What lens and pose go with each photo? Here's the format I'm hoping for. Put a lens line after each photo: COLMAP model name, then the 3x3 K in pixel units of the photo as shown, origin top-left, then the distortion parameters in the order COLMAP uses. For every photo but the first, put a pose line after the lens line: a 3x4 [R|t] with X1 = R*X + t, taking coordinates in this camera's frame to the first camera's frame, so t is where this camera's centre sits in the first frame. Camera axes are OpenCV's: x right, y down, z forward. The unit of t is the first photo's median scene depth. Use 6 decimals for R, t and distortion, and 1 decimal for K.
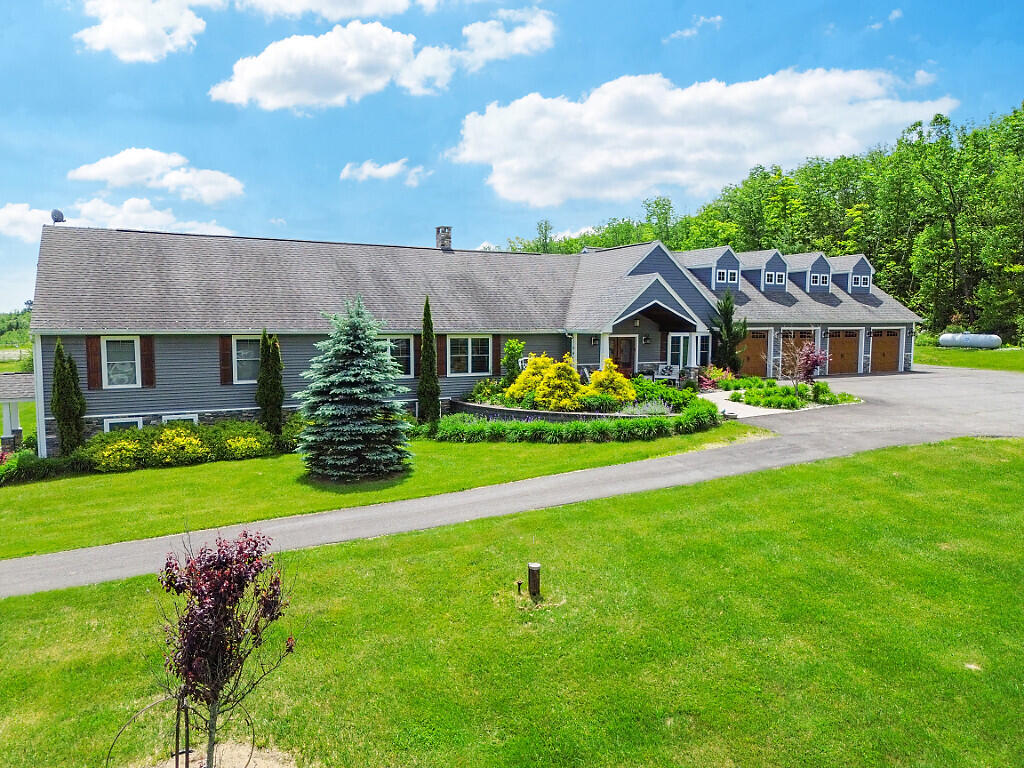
lens RADIAL K [[717.8, 0, 512.7], [0, 717.8, 383.0], [0, 0, 1]] dist [0.069979, -0.064289]
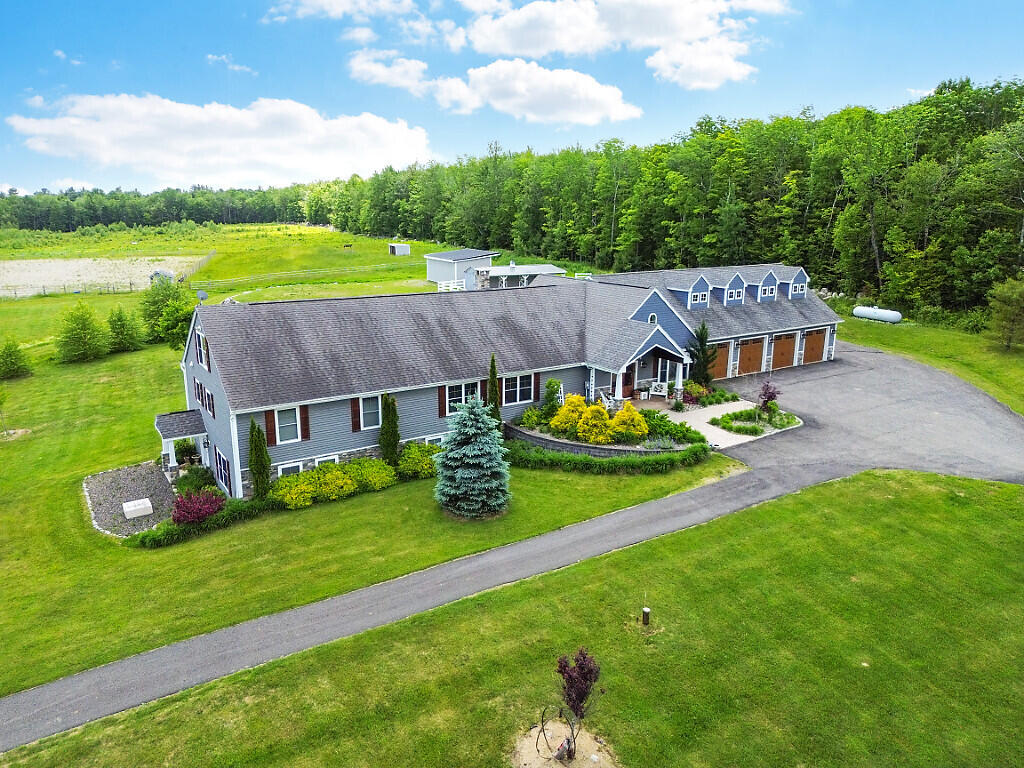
lens RADIAL K [[717.8, 0, 512.7], [0, 717.8, 383.0], [0, 0, 1]] dist [0.069979, -0.064289]
pose [[0.994918, -0.019465, 0.098789, -0.233029], [0.003941, 0.987912, 0.154964, -0.295287], [-0.100611, -0.153787, 0.982968, -0.343307]]
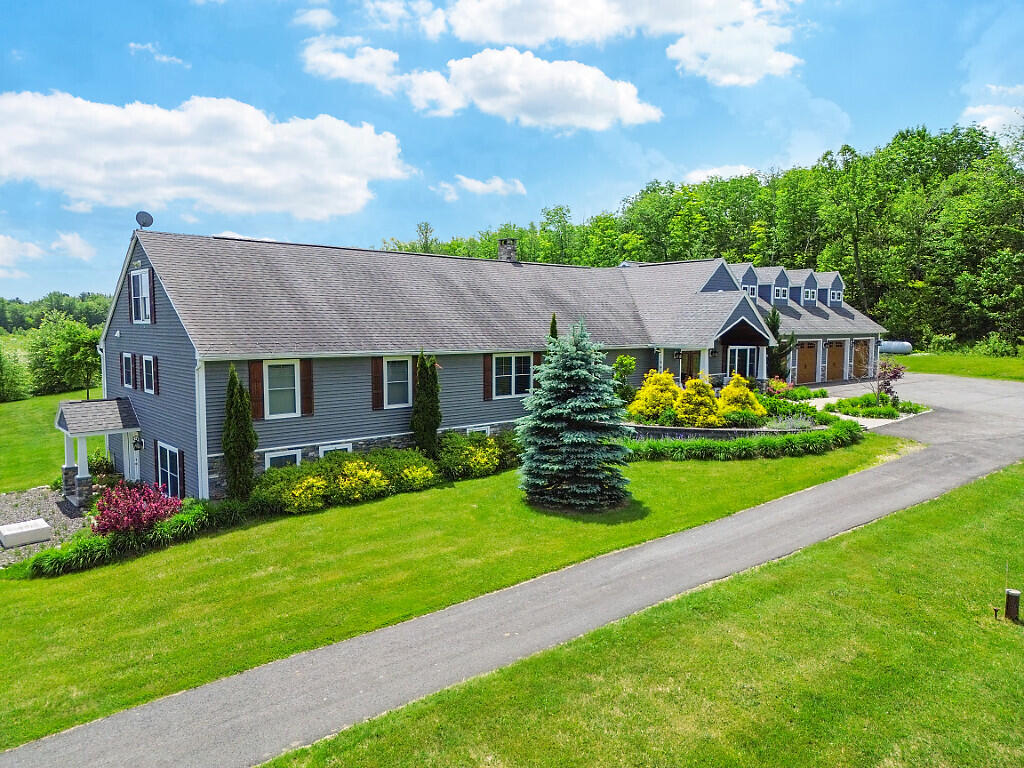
lens RADIAL K [[717.8, 0, 512.7], [0, 717.8, 383.0], [0, 0, 1]] dist [0.069979, -0.064289]
pose [[0.973014, -0.017540, 0.230079, -0.435682], [0.017579, 0.999844, 0.001880, -0.030732], [-0.230076, 0.002216, 0.973170, 0.063687]]
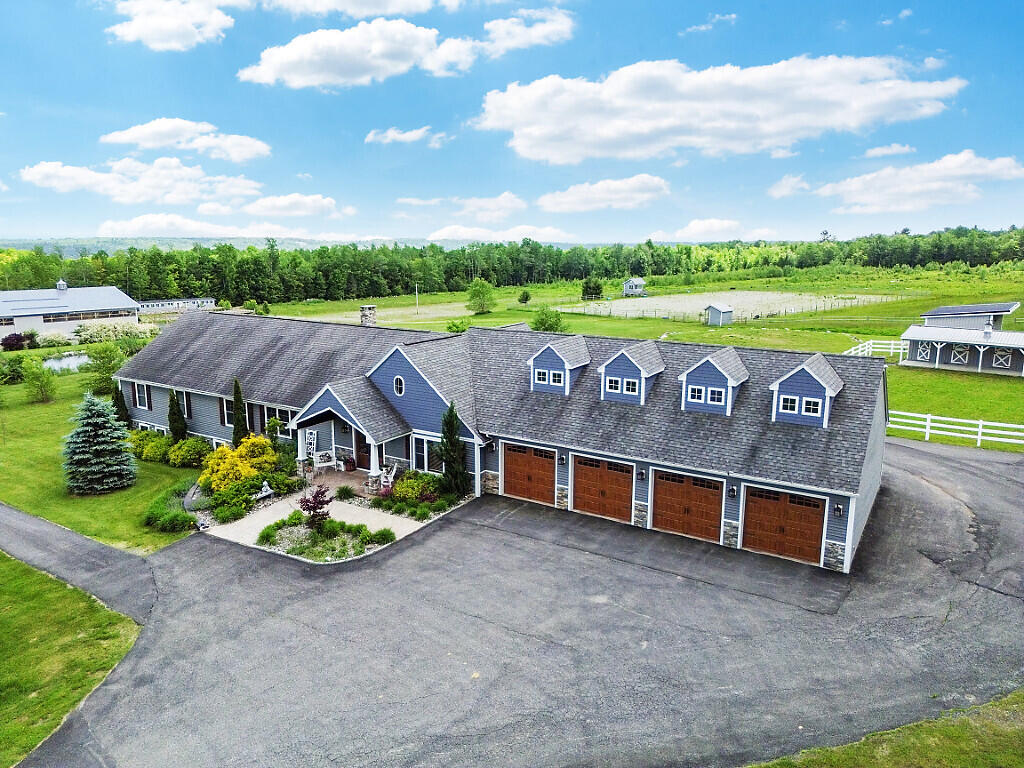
lens RADIAL K [[717.8, 0, 512.0], [0, 717.8, 384.0], [0, 0, 1]] dist [0.069758, -0.000056]
pose [[0.508050, 0.170871, -0.844209, 1.506871], [-0.078349, 0.985230, 0.152264, -0.406693], [0.857757, -0.011215, 0.513933, 0.791645]]
